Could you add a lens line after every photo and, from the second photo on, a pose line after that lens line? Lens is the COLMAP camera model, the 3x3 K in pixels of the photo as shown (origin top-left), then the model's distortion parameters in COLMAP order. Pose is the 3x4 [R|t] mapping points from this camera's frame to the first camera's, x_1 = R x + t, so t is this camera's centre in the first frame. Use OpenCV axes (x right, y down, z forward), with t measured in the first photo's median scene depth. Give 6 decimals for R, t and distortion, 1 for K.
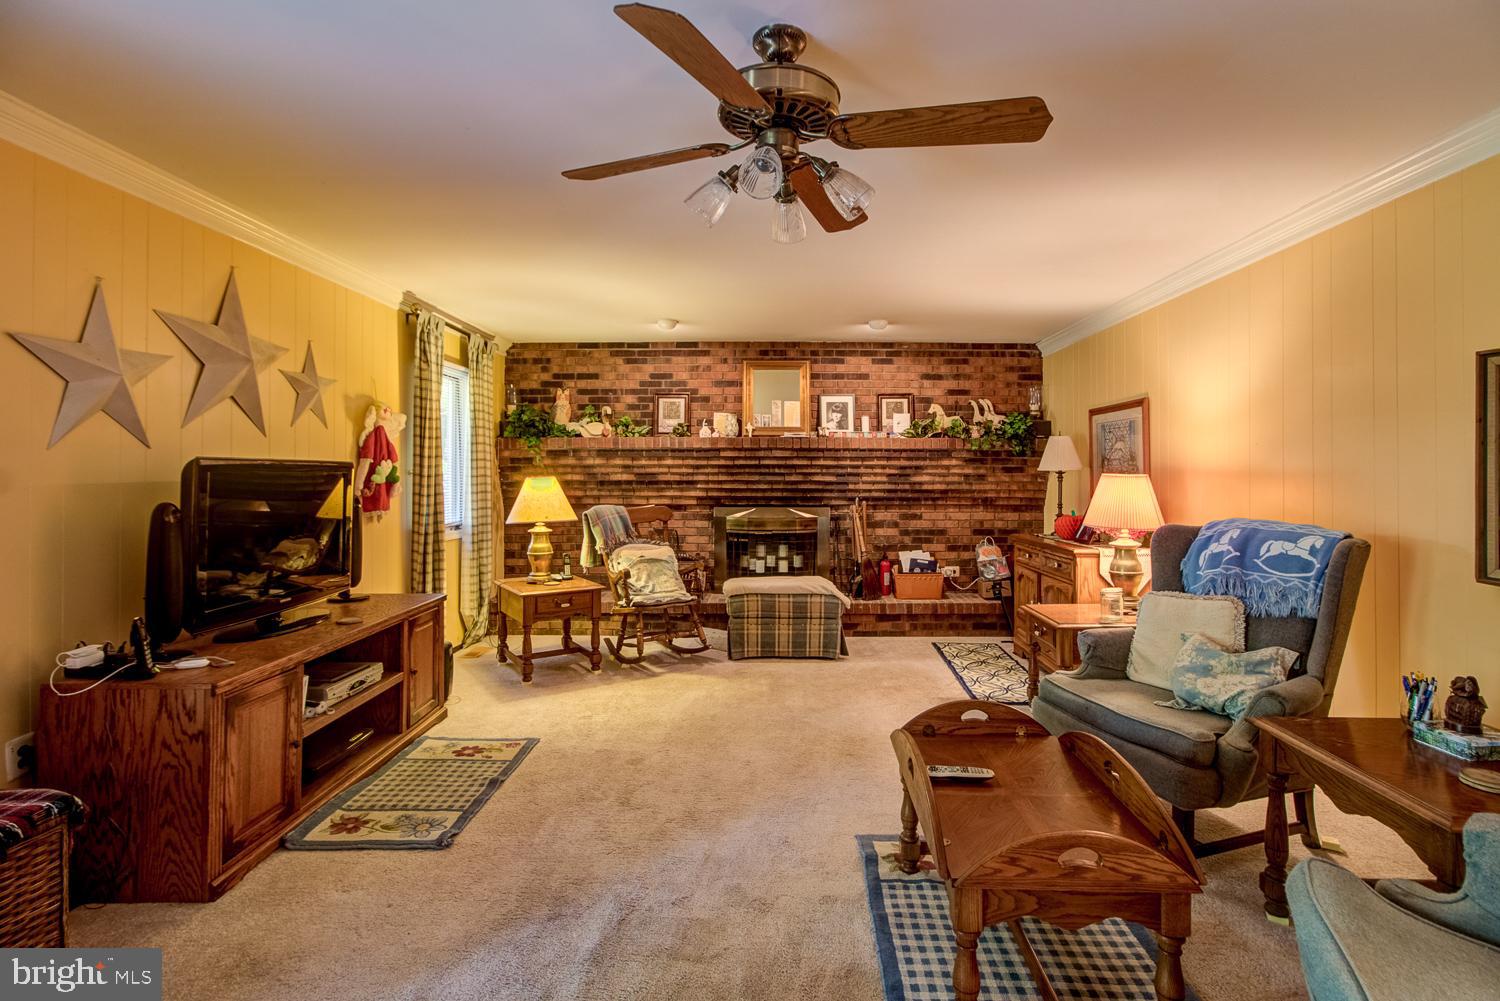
lens RADIAL K [[700.1, 0, 761.6], [0, 700.1, 471.8], [0, 0, 1]] dist [-0.013299, 0.009402]
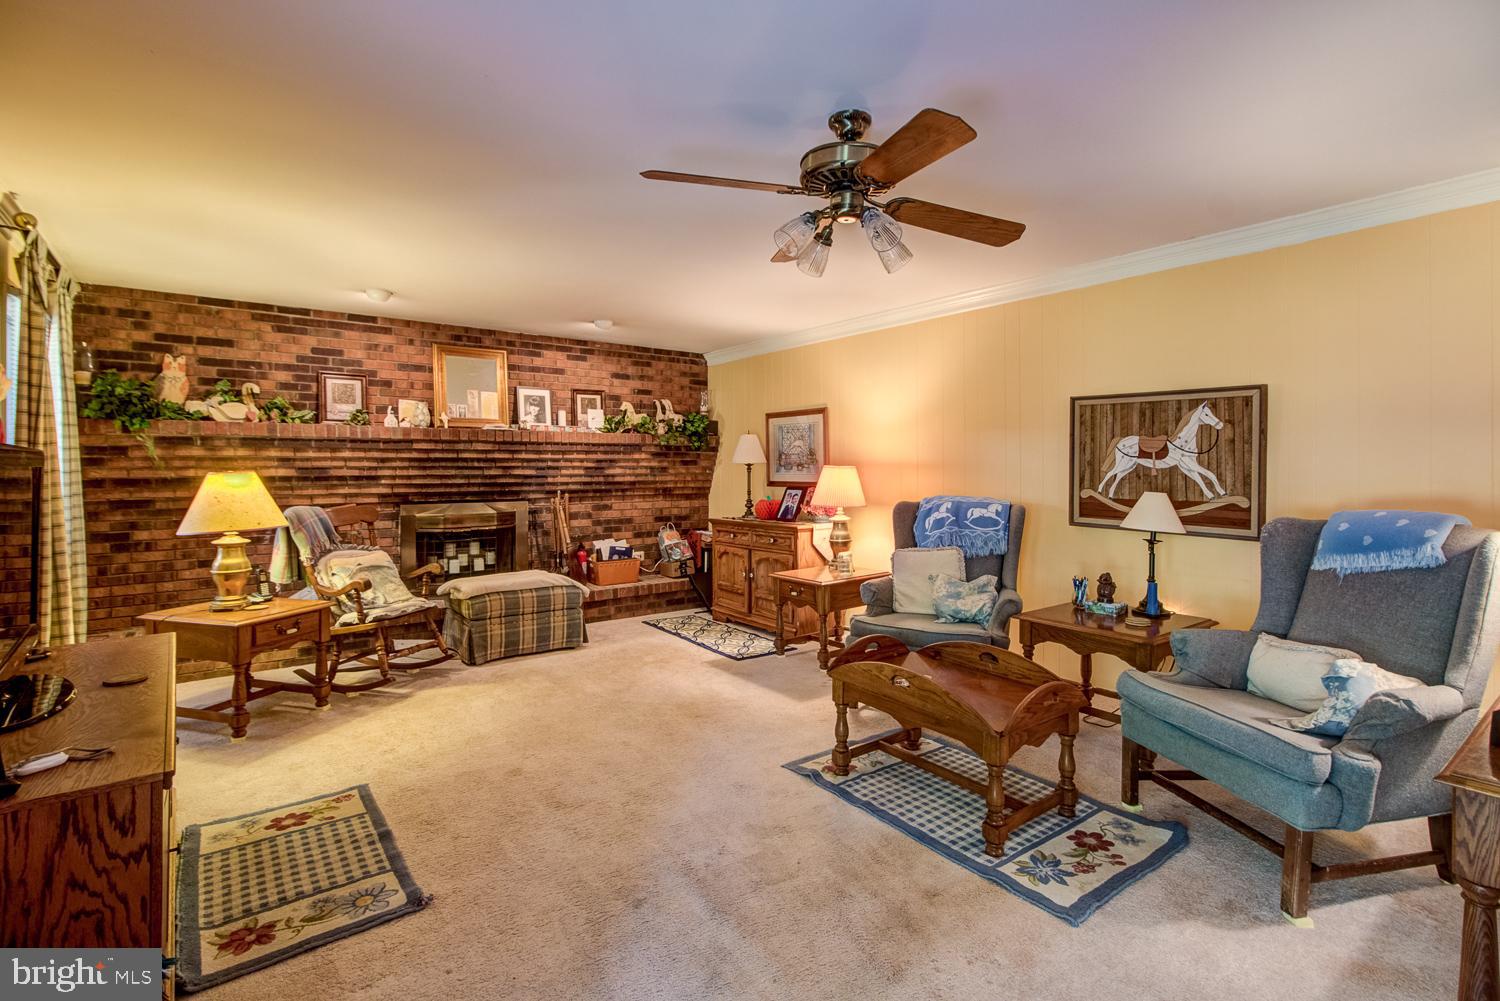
lens RADIAL K [[700.1, 0, 744.5], [0, 700.1, 466.7], [0, 0, 1]] dist [-0.013299, 0.009402]
pose [[0.789618, -0.003523, 0.613589, -0.340567], [0.002281, 0.999993, 0.002806, 0.000338], [-0.613595, -0.000816, 0.789620, 0.044775]]
